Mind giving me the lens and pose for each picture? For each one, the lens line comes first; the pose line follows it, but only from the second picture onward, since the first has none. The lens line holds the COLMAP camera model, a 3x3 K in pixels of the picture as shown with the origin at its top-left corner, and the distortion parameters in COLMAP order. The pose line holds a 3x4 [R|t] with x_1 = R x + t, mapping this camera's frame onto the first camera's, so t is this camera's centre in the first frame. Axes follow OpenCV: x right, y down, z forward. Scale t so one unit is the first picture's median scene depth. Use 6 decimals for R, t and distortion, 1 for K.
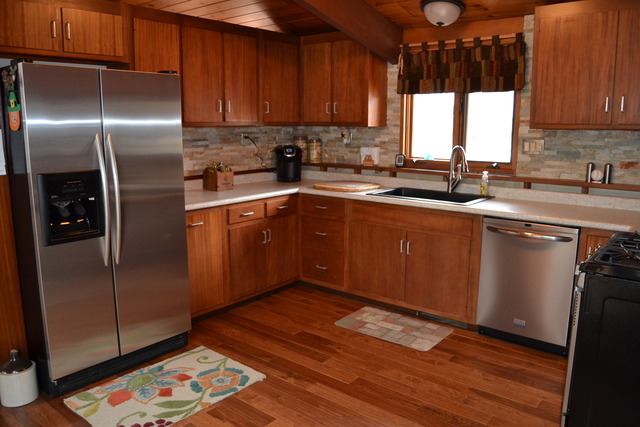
lens RADIAL K [[508.5, 0, 317.4], [0, 508.5, 211.6], [0, 0, 1]] dist [-0.076266, 0.009362]
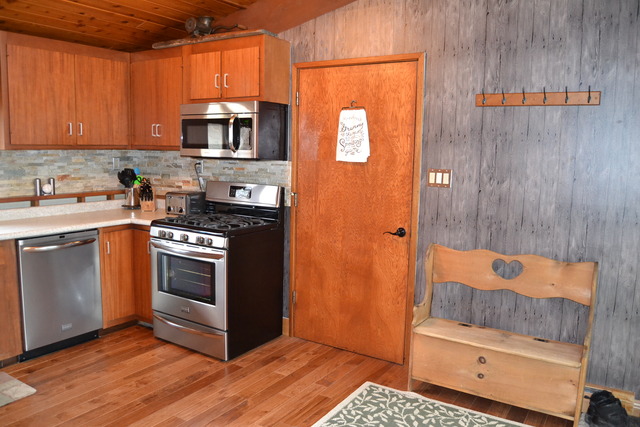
lens RADIAL K [[508.5, 0, 317.4], [0, 508.5, 211.6], [0, 0, 1]] dist [-0.076266, 0.009362]
pose [[-0.126215, -0.126735, 0.983874, -0.681351], [0.150223, 0.977926, 0.145240, -0.096601], [-0.980563, 0.166132, -0.104390, 0.524204]]
